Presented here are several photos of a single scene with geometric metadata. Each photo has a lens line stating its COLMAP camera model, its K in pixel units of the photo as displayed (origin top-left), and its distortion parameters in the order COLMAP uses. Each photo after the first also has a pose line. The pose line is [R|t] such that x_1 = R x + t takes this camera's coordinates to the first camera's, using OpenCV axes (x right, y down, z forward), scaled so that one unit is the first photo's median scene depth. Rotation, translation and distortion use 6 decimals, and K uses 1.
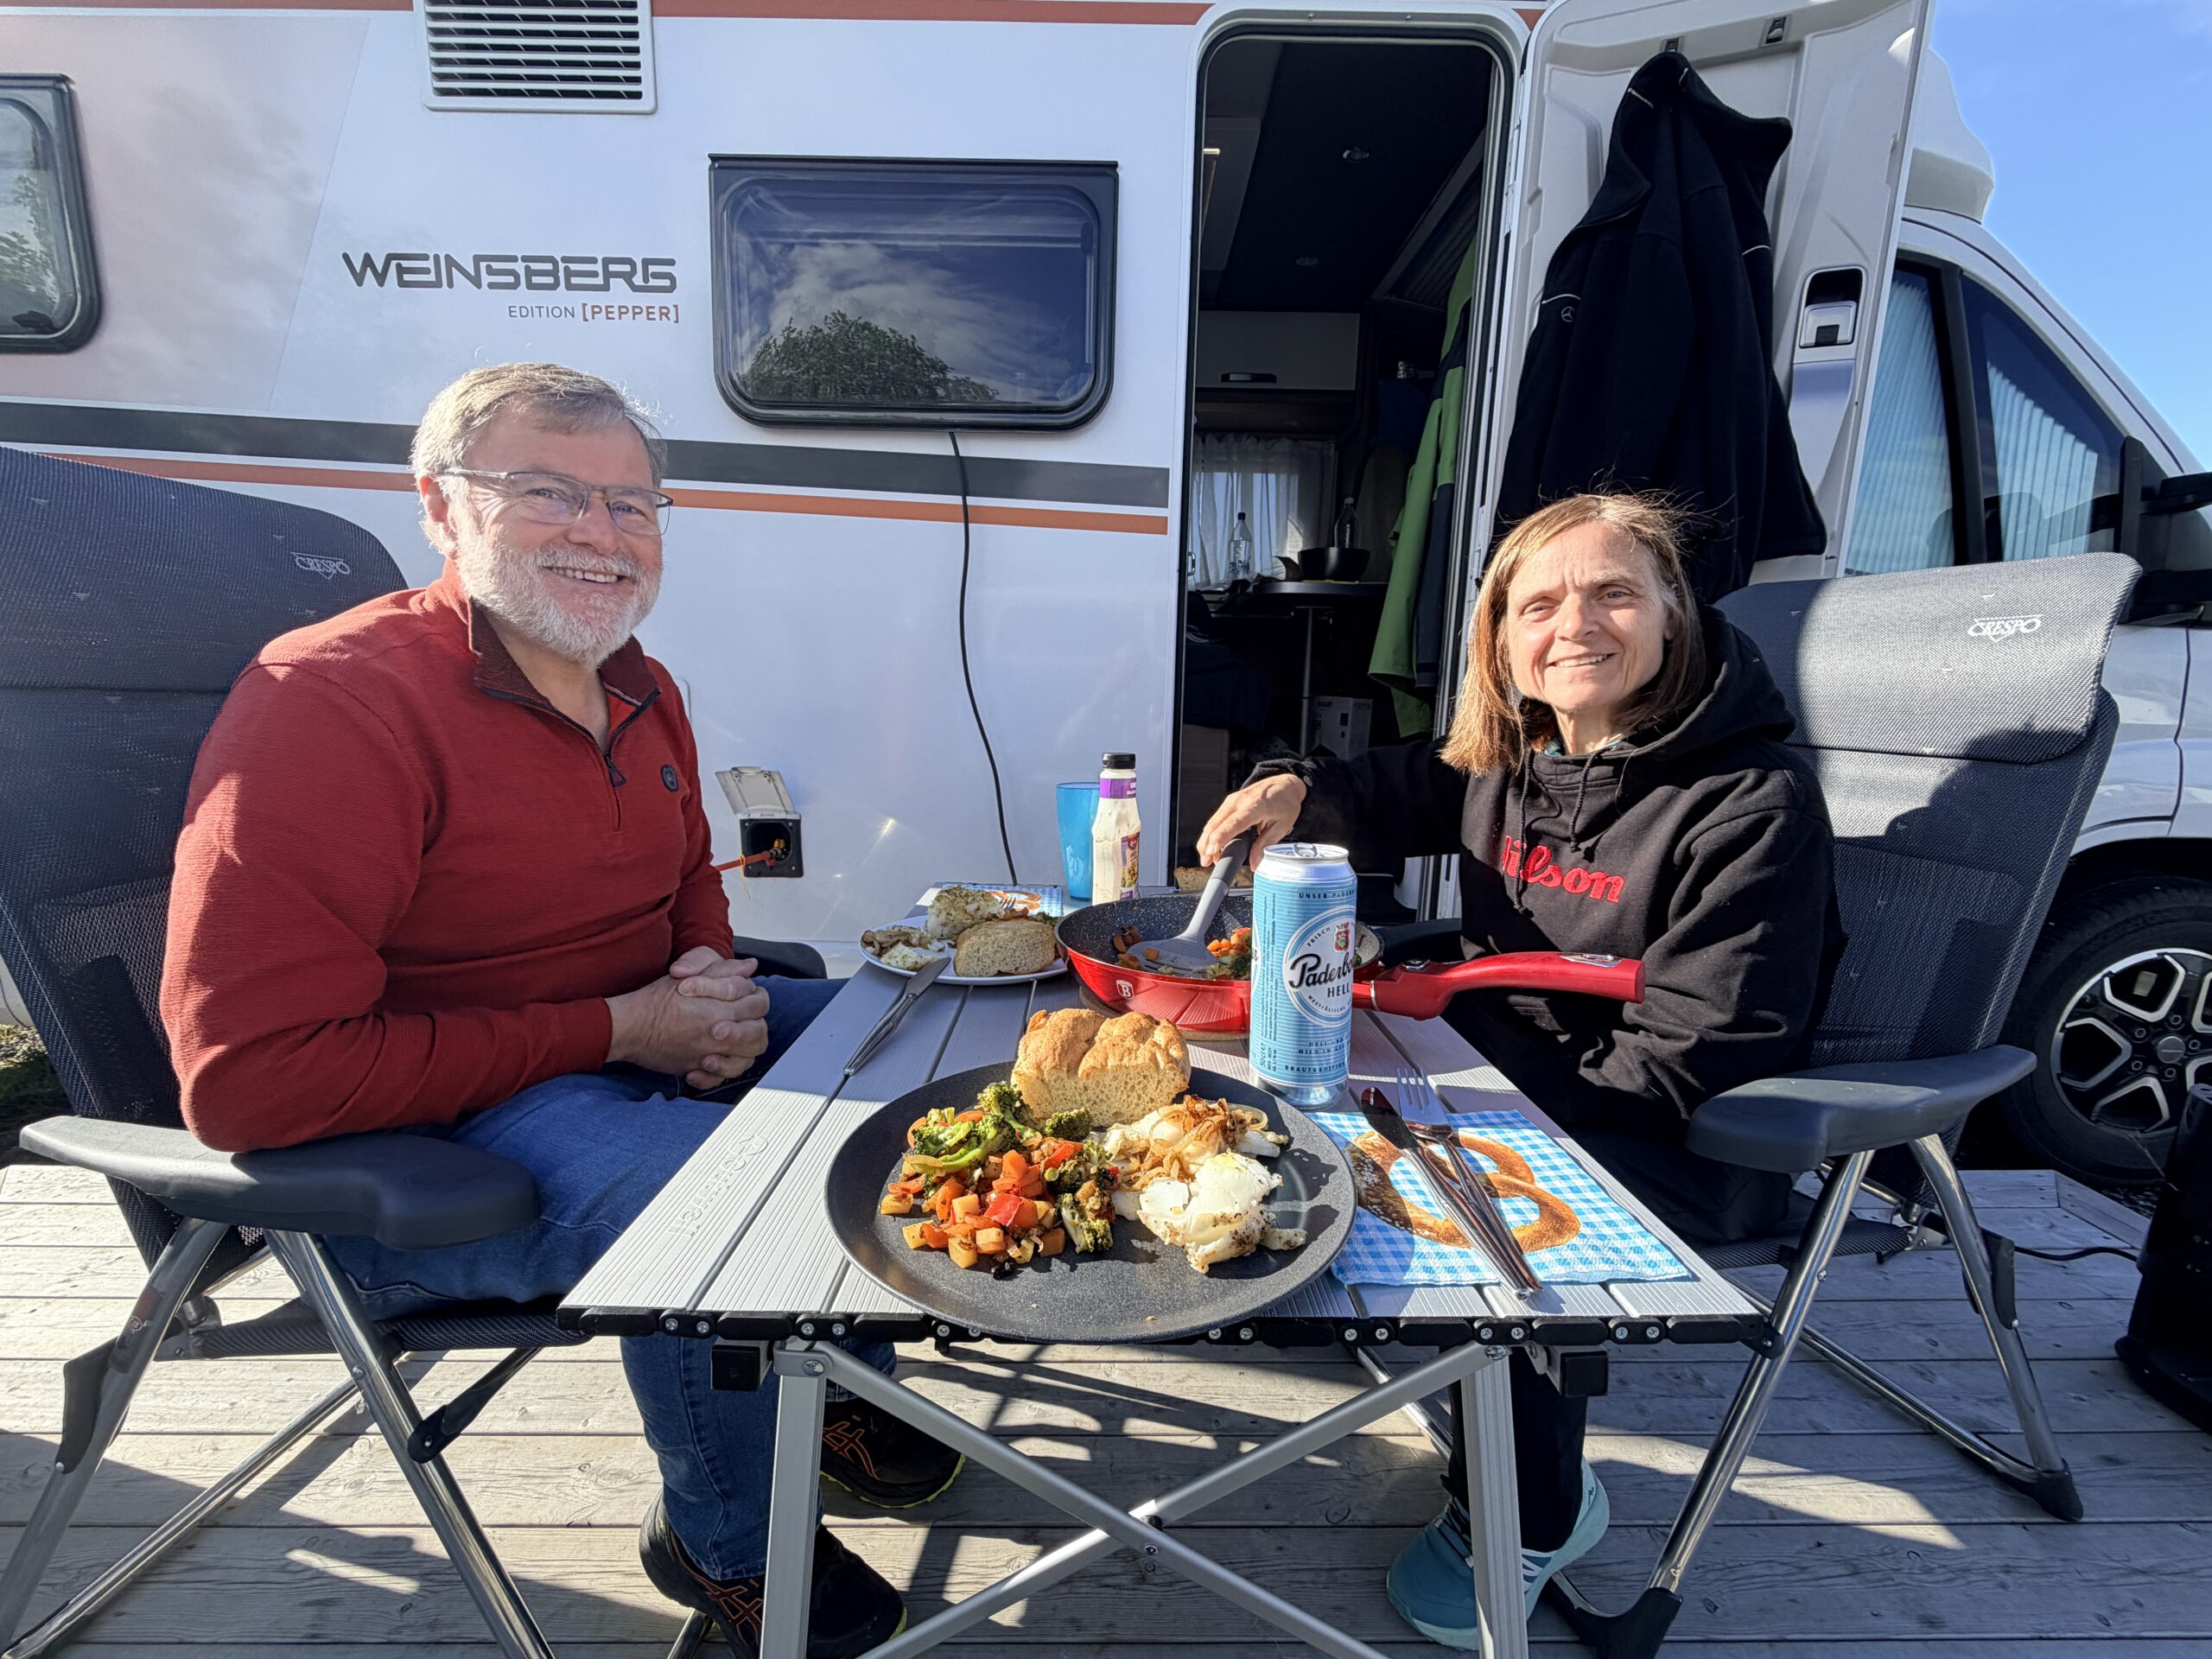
lens RADIAL K [[887.4, 0, 1106.0], [0, 887.4, 829.5], [0, 0, 1]] dist [0.000171, 0.000000]
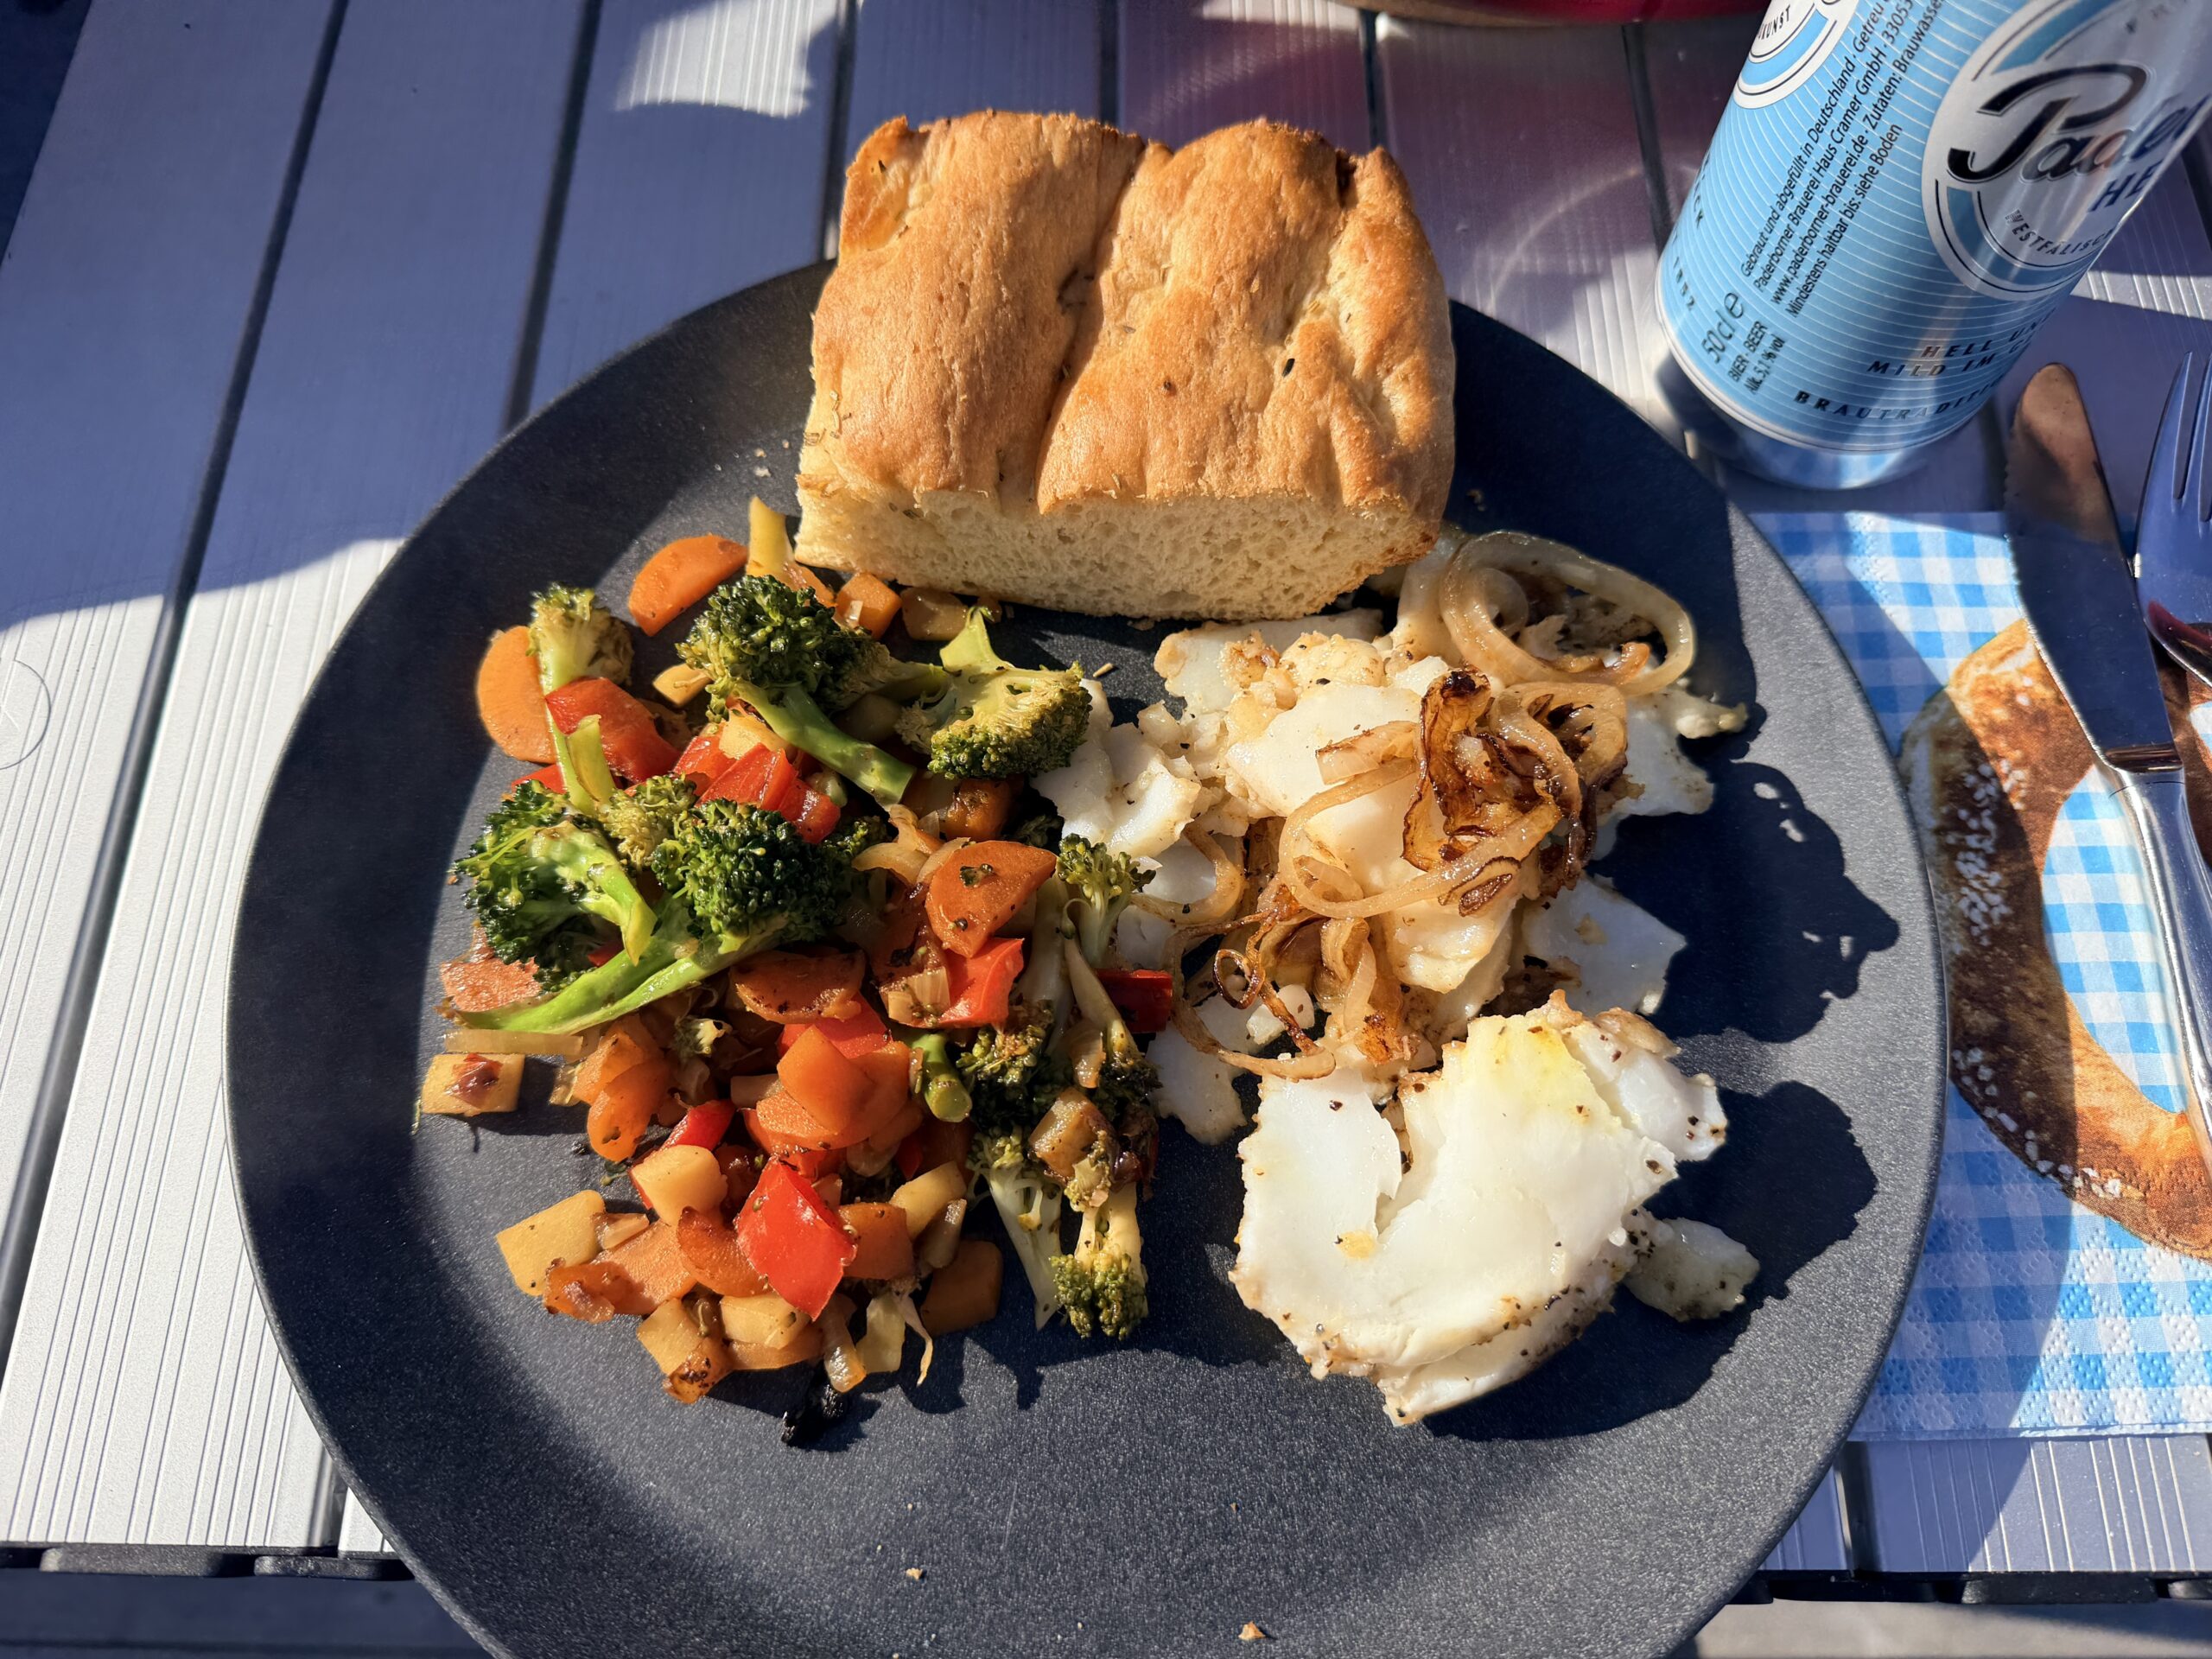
lens RADIAL K [[1559.5, 0, 1106.0], [0, 1559.5, 829.5], [0, 0, 1]] dist [0.094275, -0.191412]
pose [[0.999756, 0.012533, -0.018213, -0.000001], [0.009436, 0.503095, 0.864179, -0.103607], [0.019994, -0.864140, 0.502854, 0.765738]]
